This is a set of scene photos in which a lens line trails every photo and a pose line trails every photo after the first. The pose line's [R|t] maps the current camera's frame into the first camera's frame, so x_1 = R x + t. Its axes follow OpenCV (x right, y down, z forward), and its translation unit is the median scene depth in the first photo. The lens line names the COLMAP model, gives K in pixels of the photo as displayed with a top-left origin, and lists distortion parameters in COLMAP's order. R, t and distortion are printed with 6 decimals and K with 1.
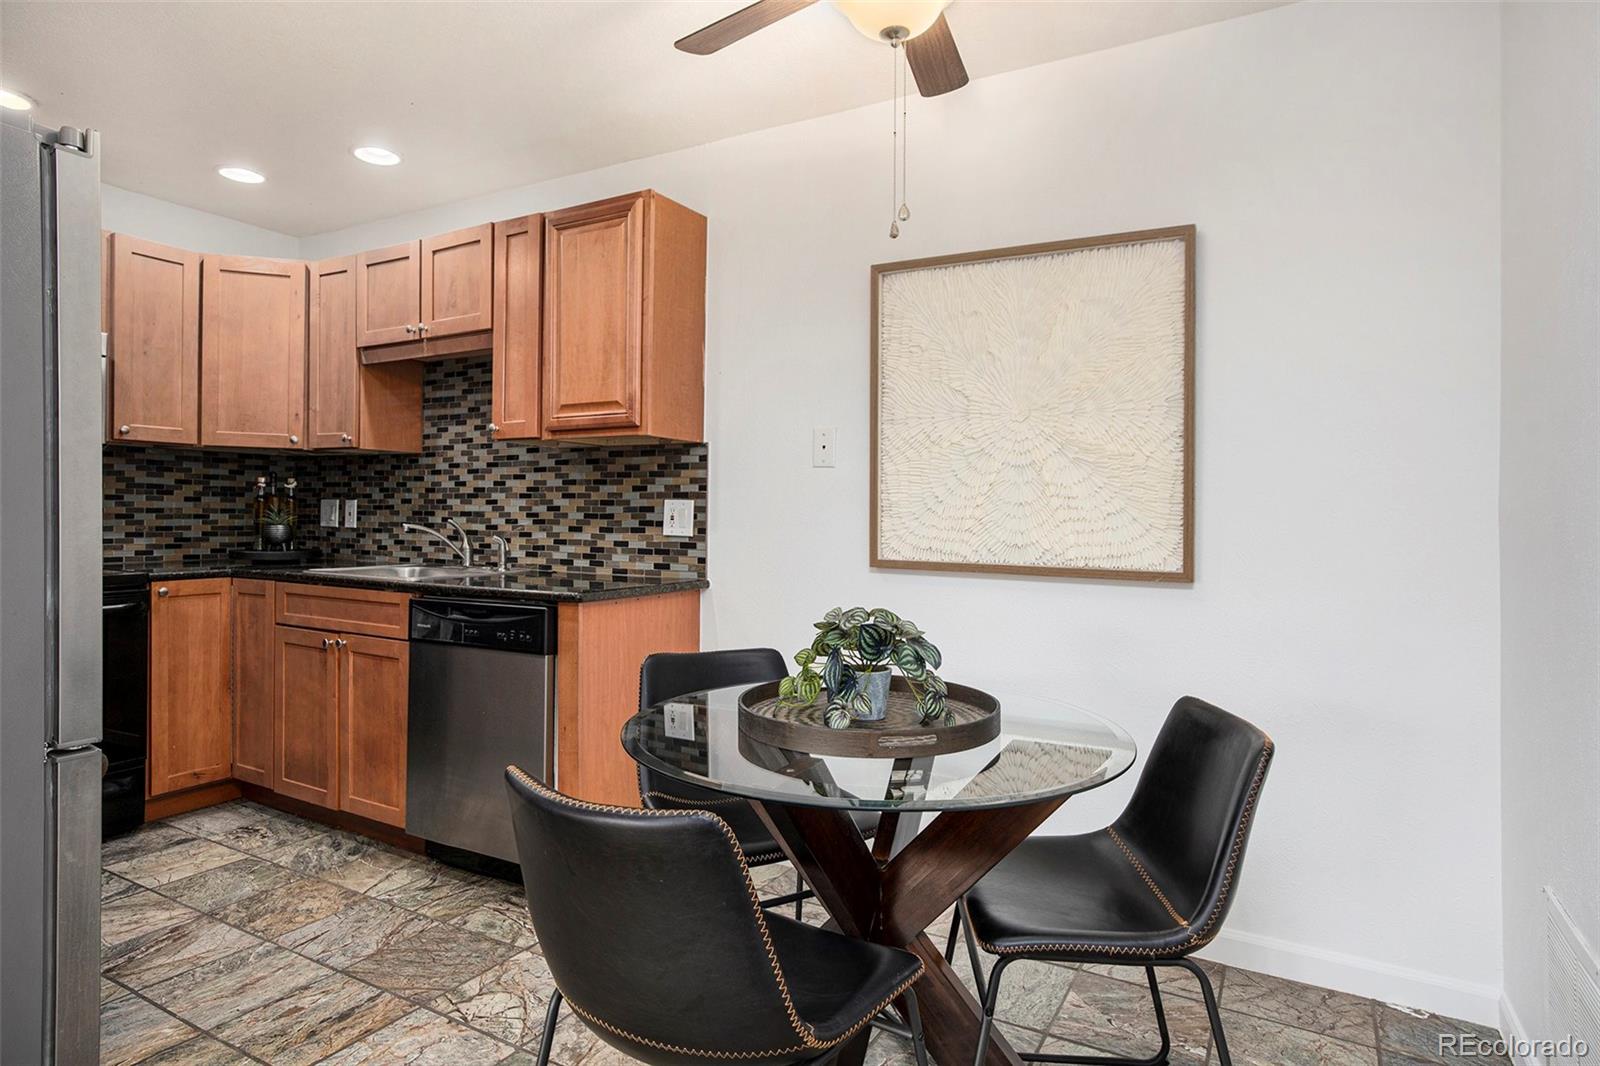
lens RADIAL K [[901.3, 0, 801.1], [0, 901.3, 527.2], [0, 0, 1]] dist [0.001090, 0.000201]
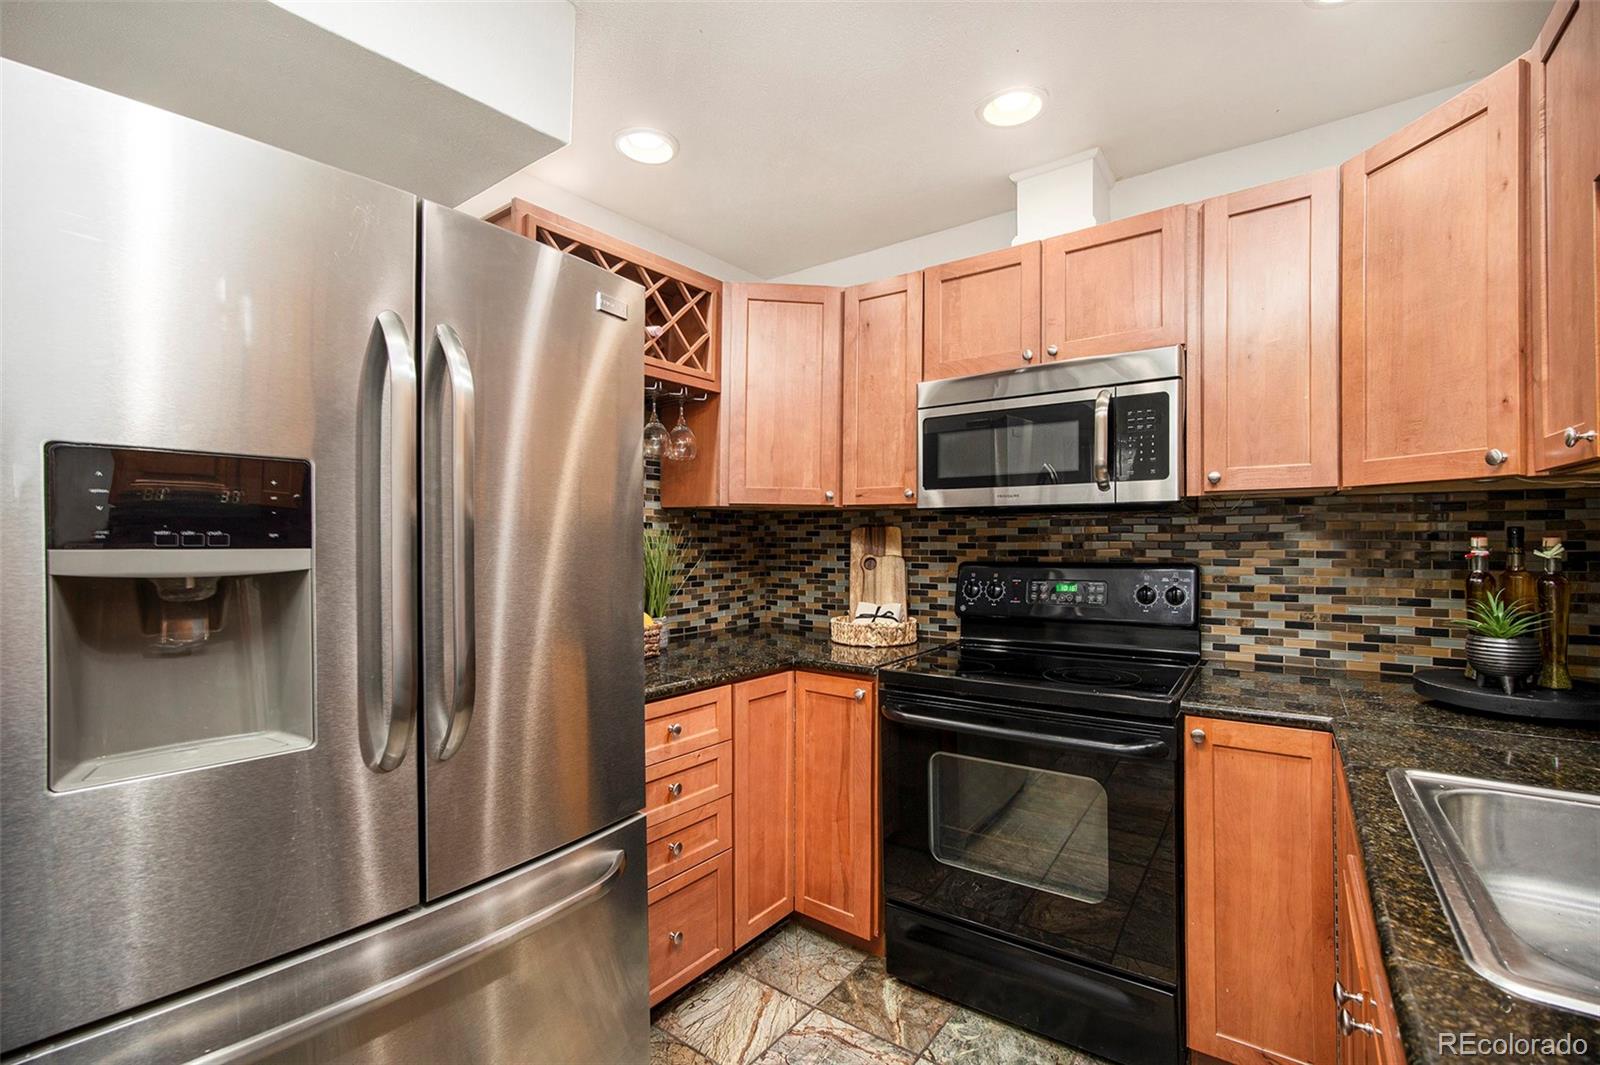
lens RADIAL K [[688.7, 0, 801.8], [0, 688.7, 546.9], [0, 0, 1]] dist [-0.016106, -0.000261]
pose [[-0.085413, -0.004074, -0.996337, -0.190001], [-0.009366, 0.999951, -0.003286, -0.046232], [0.996302, 0.009051, -0.085447, 0.669691]]
